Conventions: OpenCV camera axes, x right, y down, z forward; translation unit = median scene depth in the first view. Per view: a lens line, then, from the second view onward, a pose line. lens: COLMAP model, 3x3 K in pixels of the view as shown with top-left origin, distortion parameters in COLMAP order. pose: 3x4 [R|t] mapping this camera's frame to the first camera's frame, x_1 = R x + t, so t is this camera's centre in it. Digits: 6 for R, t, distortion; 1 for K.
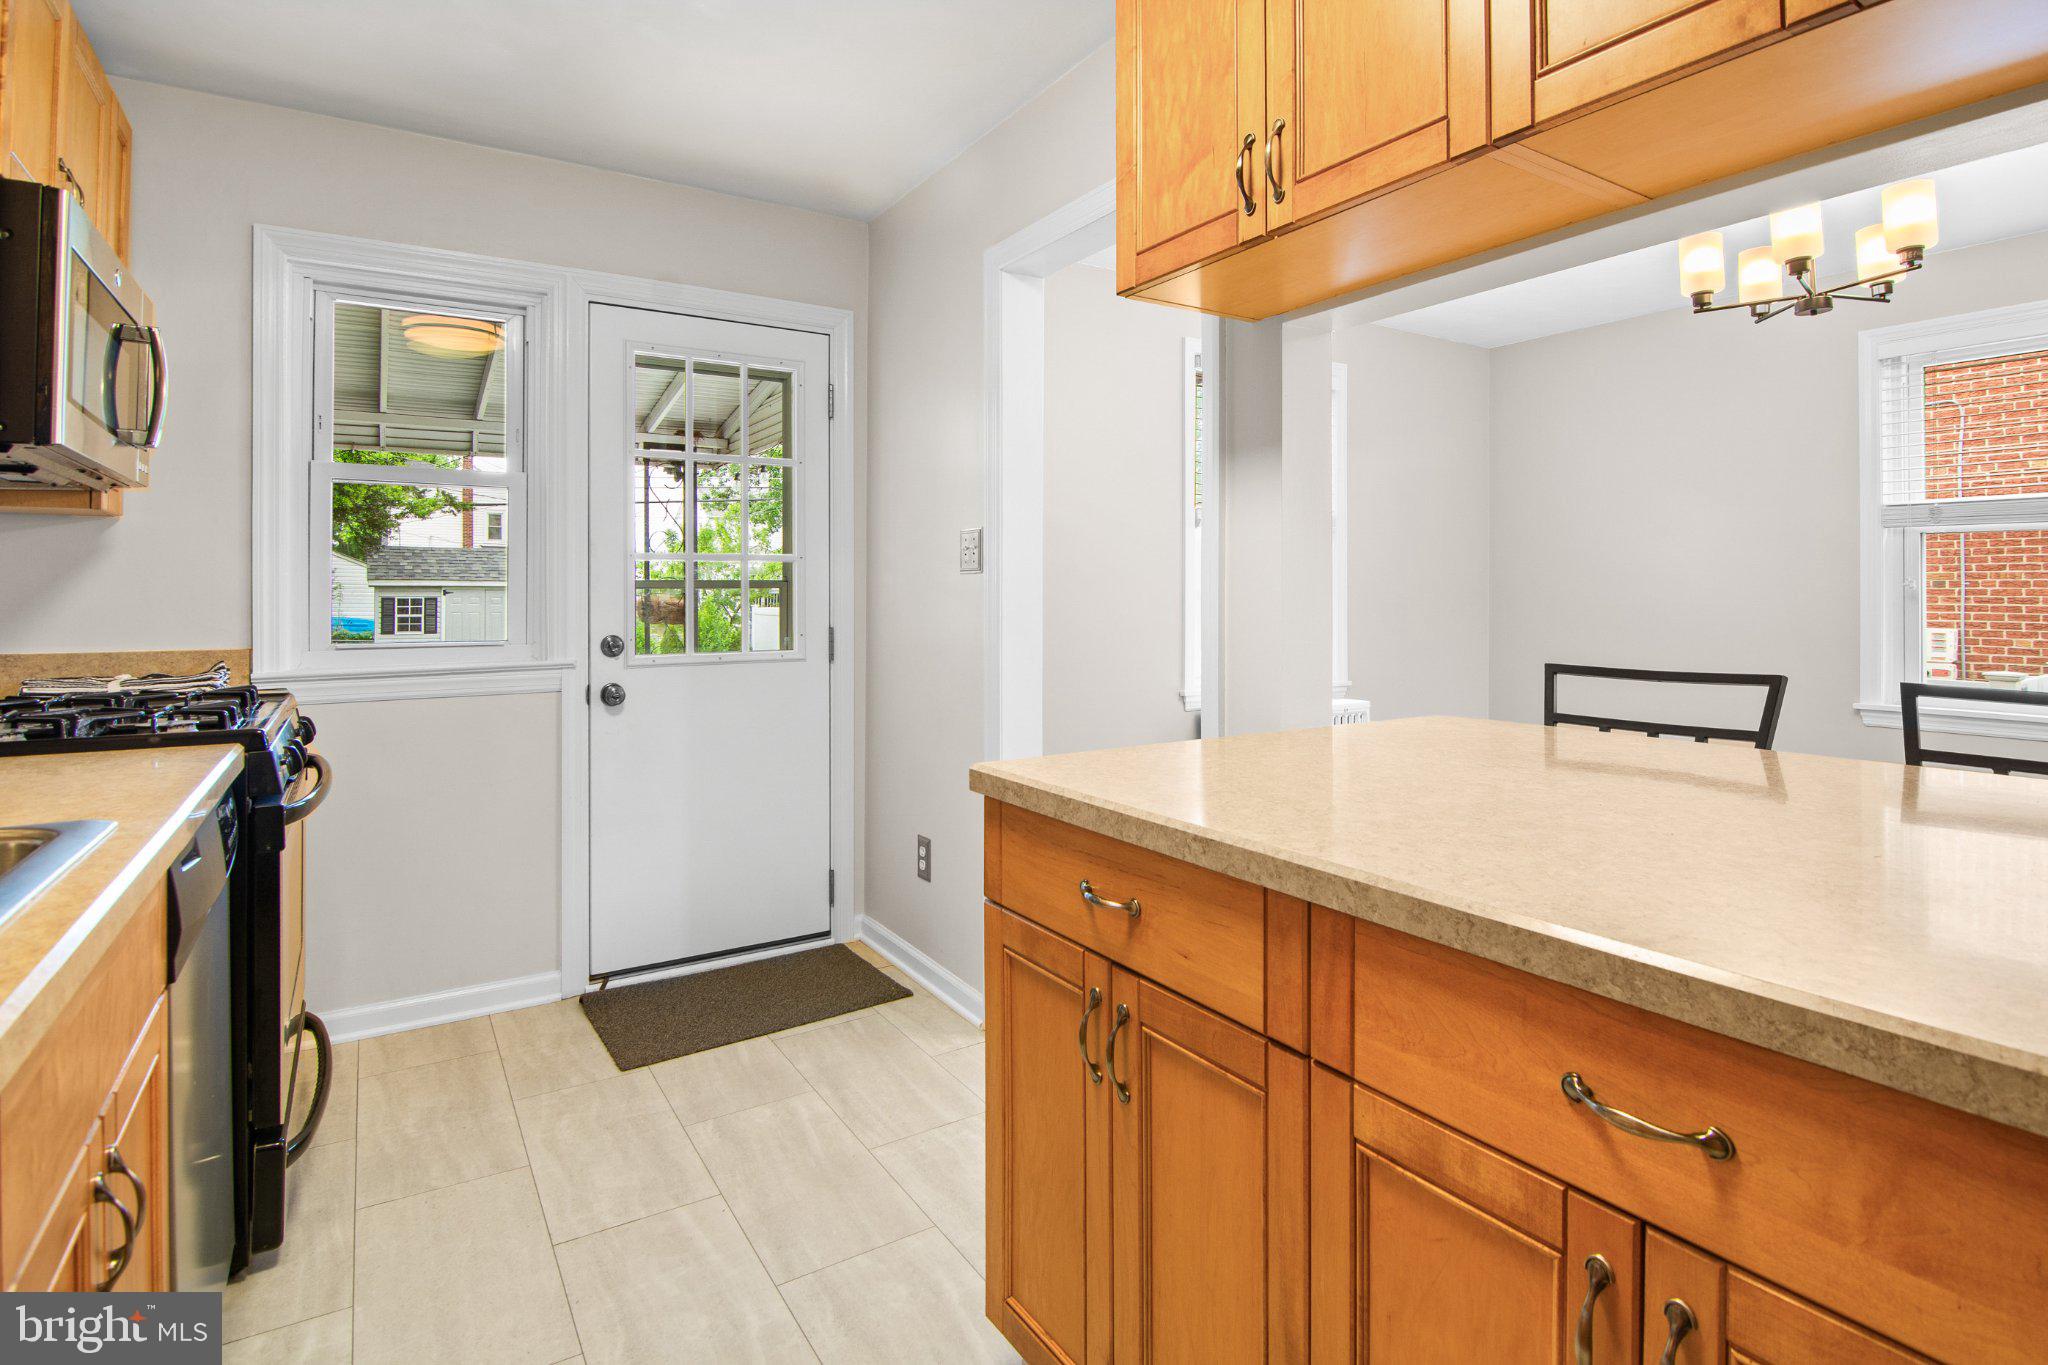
lens RADIAL K [[1028.4, 0, 1029.2], [0, 1028.4, 593.4], [0, 0, 1]] dist [-0.010742, -0.004893]
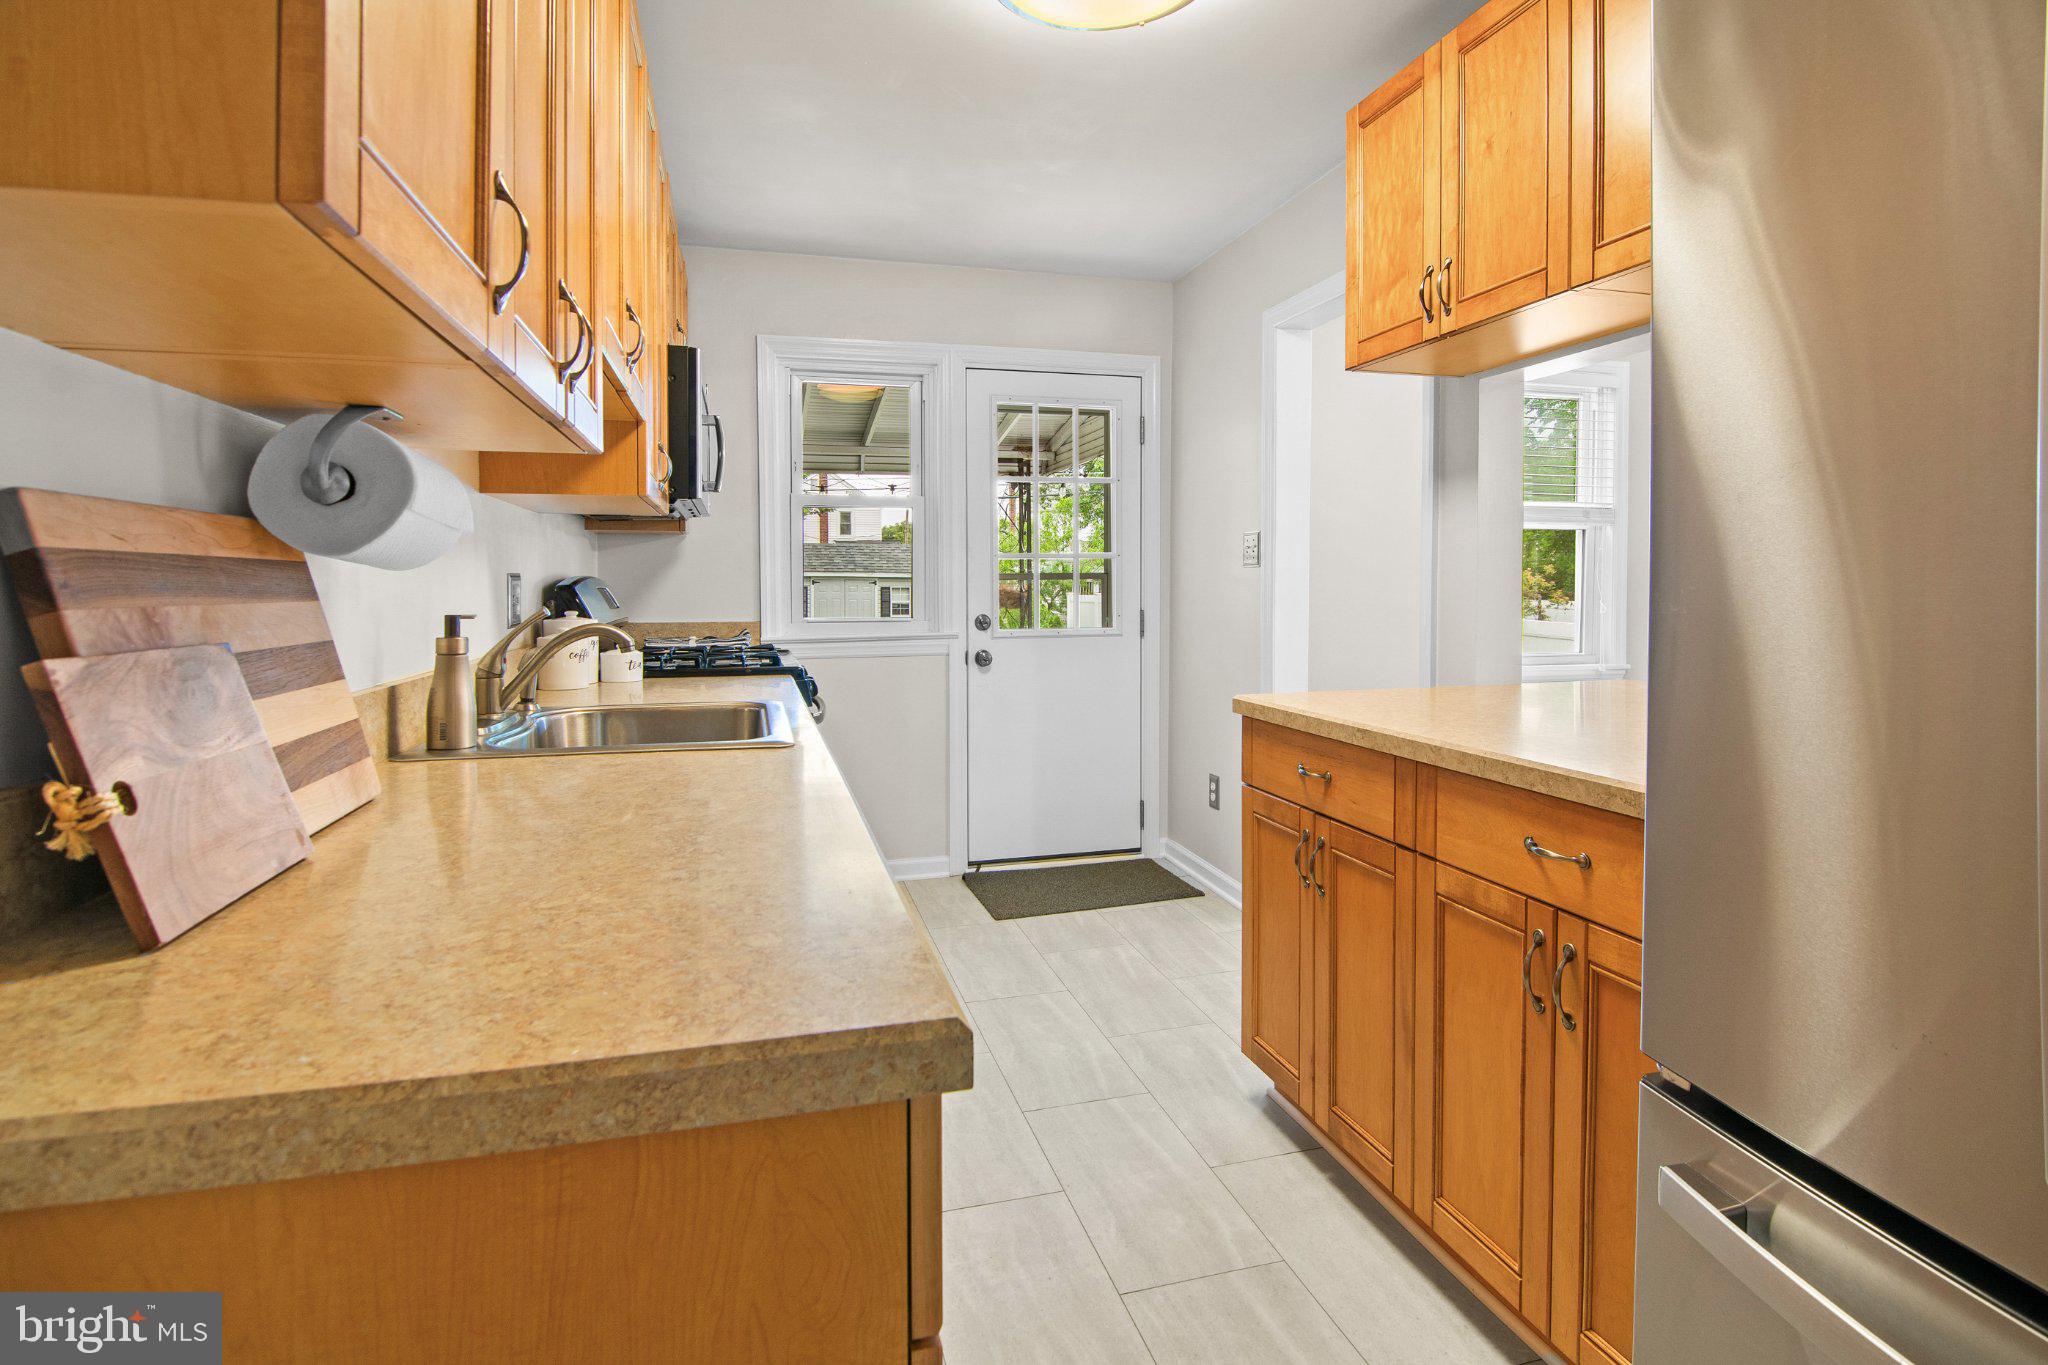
lens RADIAL K [[1028.4, 0, 1018.4], [0, 1028.4, 615.8], [0, 0, 1]] dist [-0.010742, -0.004893]
pose [[0.952836, 0.007109, -0.303403, 0.085672], [0.003024, 0.999454, 0.032916, -0.003358], [0.303471, -0.032281, 0.952294, -0.467942]]
